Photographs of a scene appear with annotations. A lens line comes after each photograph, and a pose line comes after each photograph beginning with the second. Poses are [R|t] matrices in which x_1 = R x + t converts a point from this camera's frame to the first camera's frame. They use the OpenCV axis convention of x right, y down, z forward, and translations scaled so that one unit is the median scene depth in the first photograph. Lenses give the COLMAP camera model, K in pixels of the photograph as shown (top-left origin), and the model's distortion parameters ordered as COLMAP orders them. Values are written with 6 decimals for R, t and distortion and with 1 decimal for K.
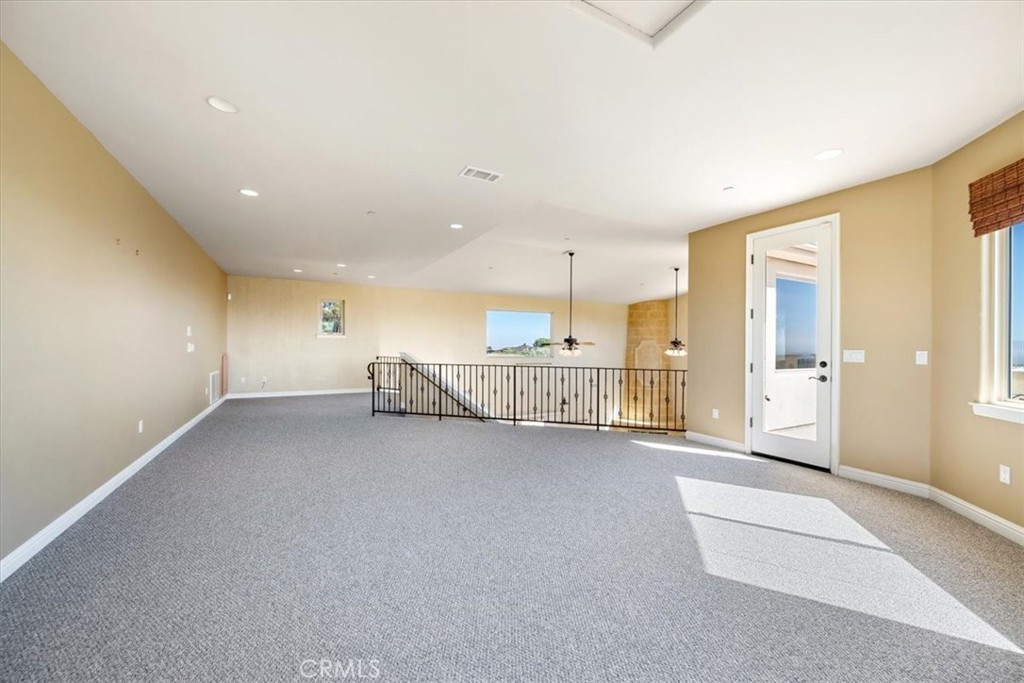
lens RADIAL K [[399.7, 0, 514.1], [0, 399.7, 344.0], [0, 0, 1]] dist [0.002819, -0.000784]
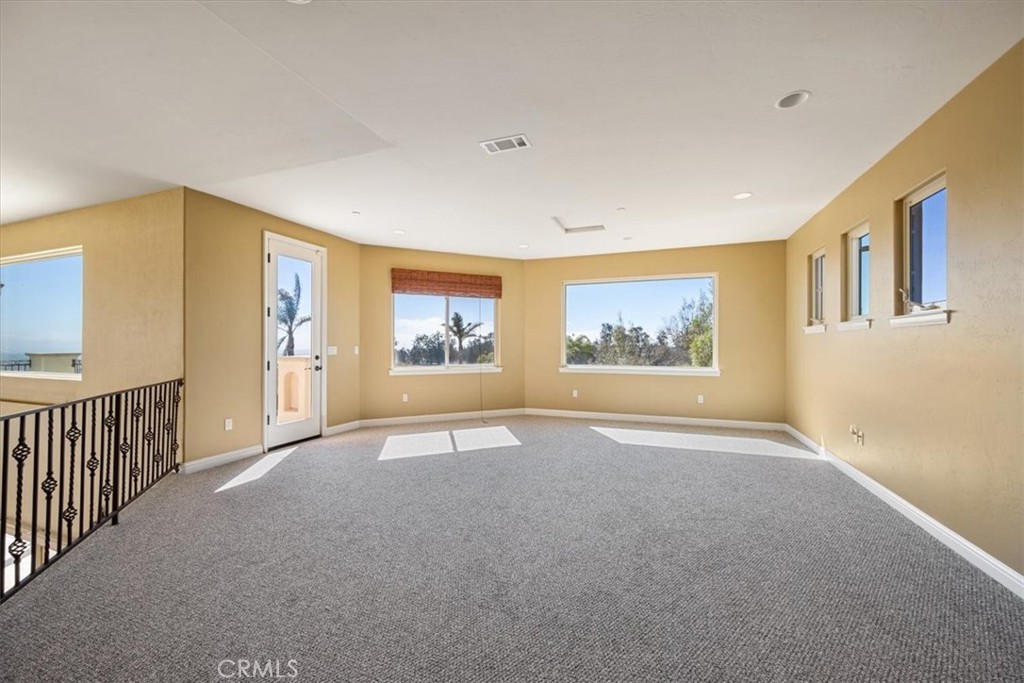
lens RADIAL K [[399.7, 0, 511.9], [0, 399.7, 340.3], [0, 0, 1]] dist [0.002819, -0.000784]
pose [[-0.653948, -0.005286, 0.756521, -0.659266], [-0.014763, 0.999874, -0.005775, -0.008295], [-0.756395, -0.014945, -0.653944, 1.393082]]
